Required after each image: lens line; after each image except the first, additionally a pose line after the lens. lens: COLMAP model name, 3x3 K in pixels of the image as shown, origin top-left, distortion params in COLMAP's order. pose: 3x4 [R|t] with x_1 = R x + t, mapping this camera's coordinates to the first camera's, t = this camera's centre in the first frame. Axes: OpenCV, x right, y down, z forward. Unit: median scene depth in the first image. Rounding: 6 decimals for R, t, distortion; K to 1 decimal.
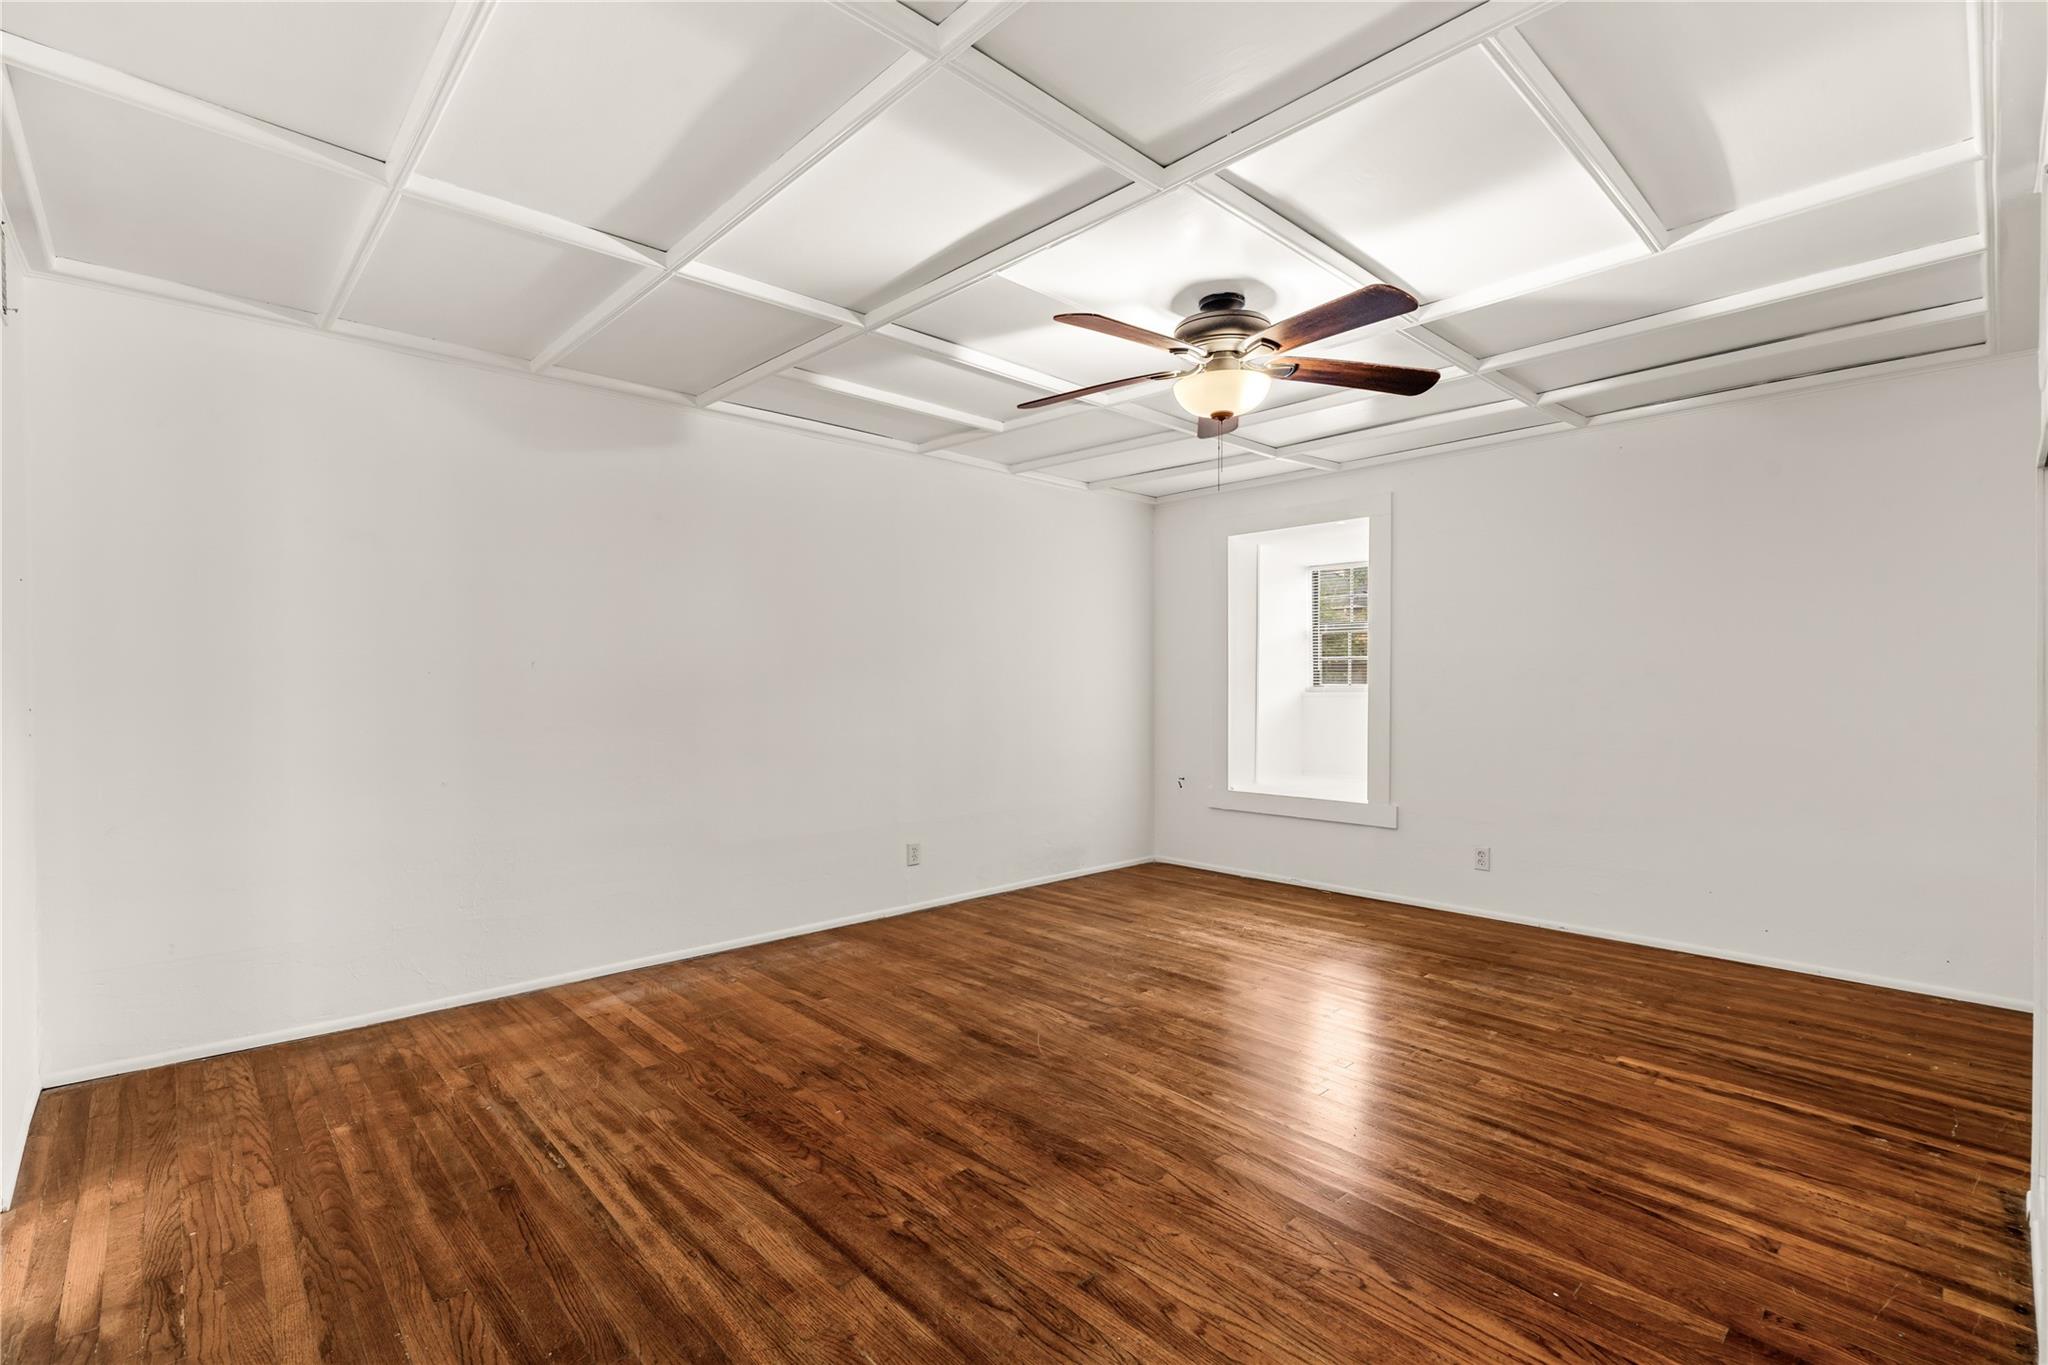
lens RADIAL K [[923.0, 0, 1023.0], [0, 923.0, 678.8], [0, 0, 1]] dist [-0.007382, 0.002226]
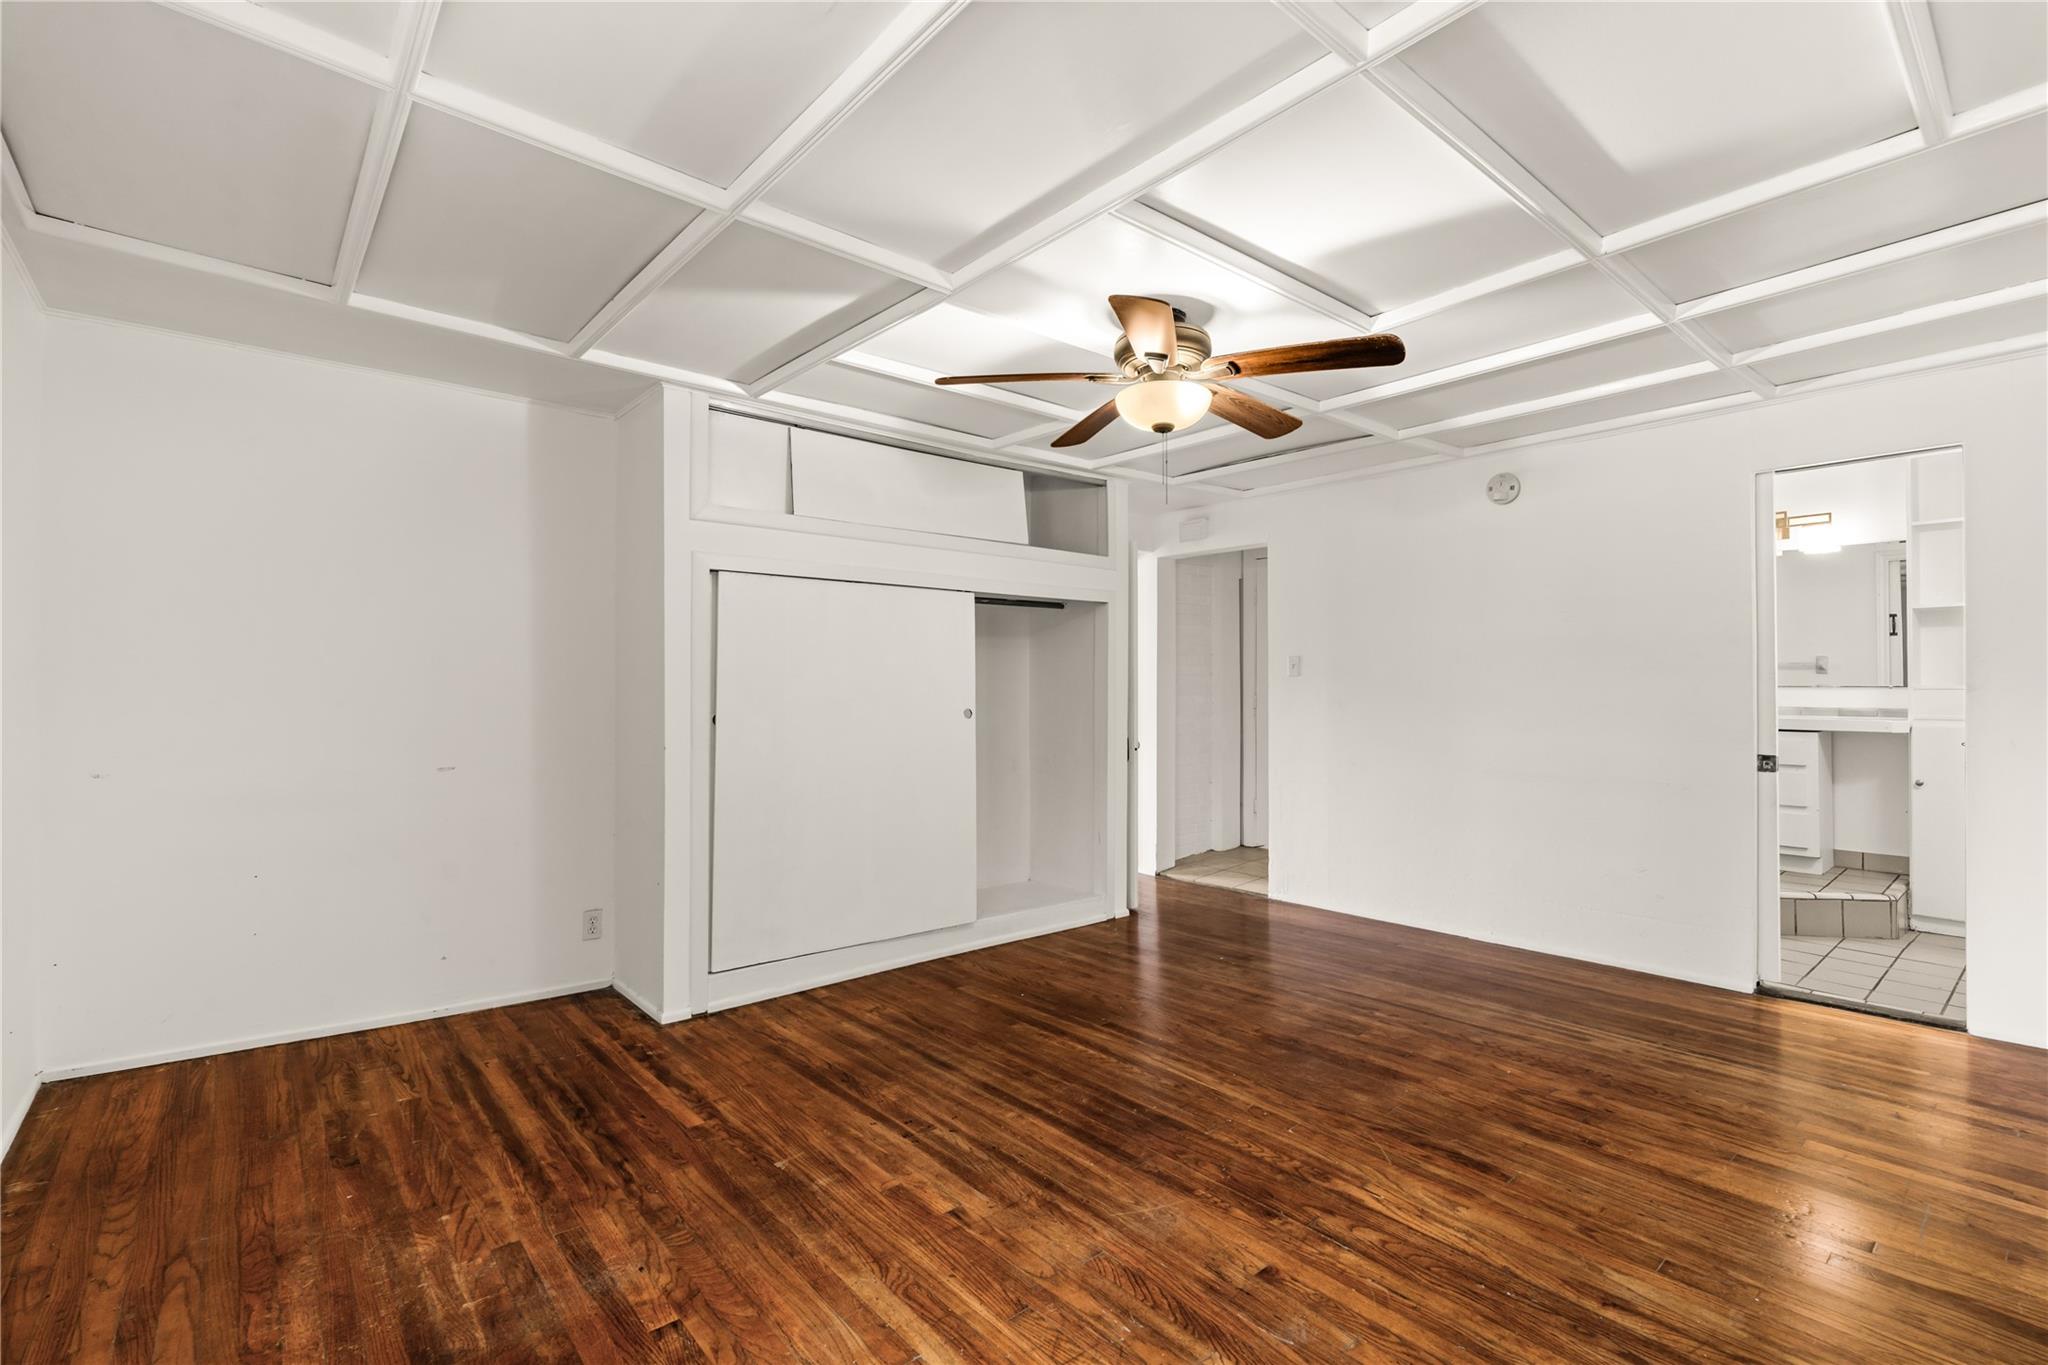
lens RADIAL K [[923.0, 0, 1024.2], [0, 923.0, 683.0], [0, 0, 1]] dist [-0.007382, 0.002226]
pose [[-0.998934, 0.000241, 0.046163, 0.312844], [0.000161, 0.999998, -0.001732, -0.006804], [-0.046163, -0.001723, -0.998932, 1.961940]]
